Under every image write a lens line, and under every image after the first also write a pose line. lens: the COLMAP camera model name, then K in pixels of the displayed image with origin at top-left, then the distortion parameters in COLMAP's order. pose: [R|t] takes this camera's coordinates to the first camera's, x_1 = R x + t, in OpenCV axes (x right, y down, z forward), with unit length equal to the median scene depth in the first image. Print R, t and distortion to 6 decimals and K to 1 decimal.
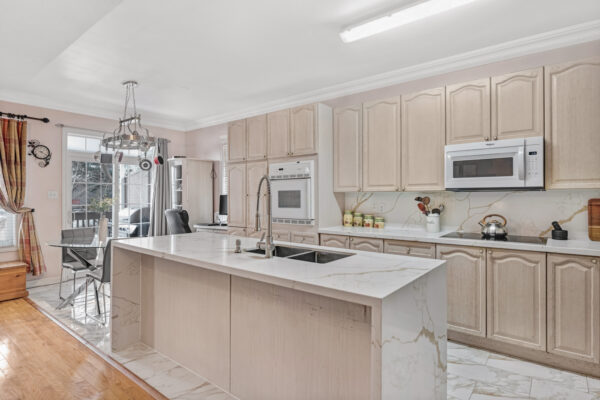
lens RADIAL K [[334.0, 0, 284.8], [0, 334.0, 198.9], [0, 0, 1]] dist [-0.001931, -0.000347]
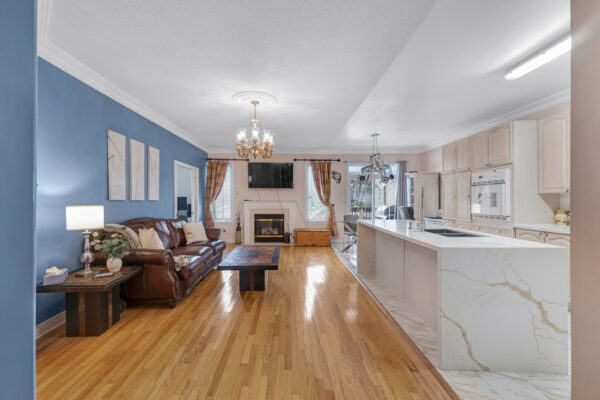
lens RADIAL K [[242.1, 0, 284.5], [0, 242.1, 198.2], [0, 0, 1]] dist [-0.000387, 0.000040]
pose [[0.628684, -0.002354, -0.777658, 0.233001], [-0.003118, 0.999980, -0.005547, 0.002003], [0.777655, 0.005912, 0.628663, -0.188661]]
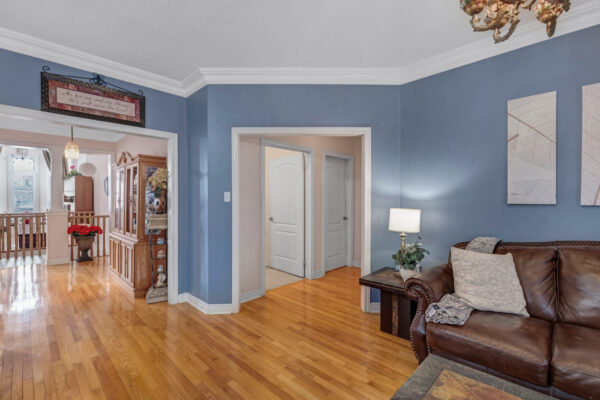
lens RADIAL K [[255.4, 0, 300.0], [0, 255.4, 200.0], [0, 0, 1]] dist [0.020829, -0.000013]
pose [[-0.998717, -0.002101, 0.050589, -0.258568], [-0.002062, 0.999998, 0.000825, -0.000568], [-0.050591, 0.000720, -0.998719, 0.411335]]
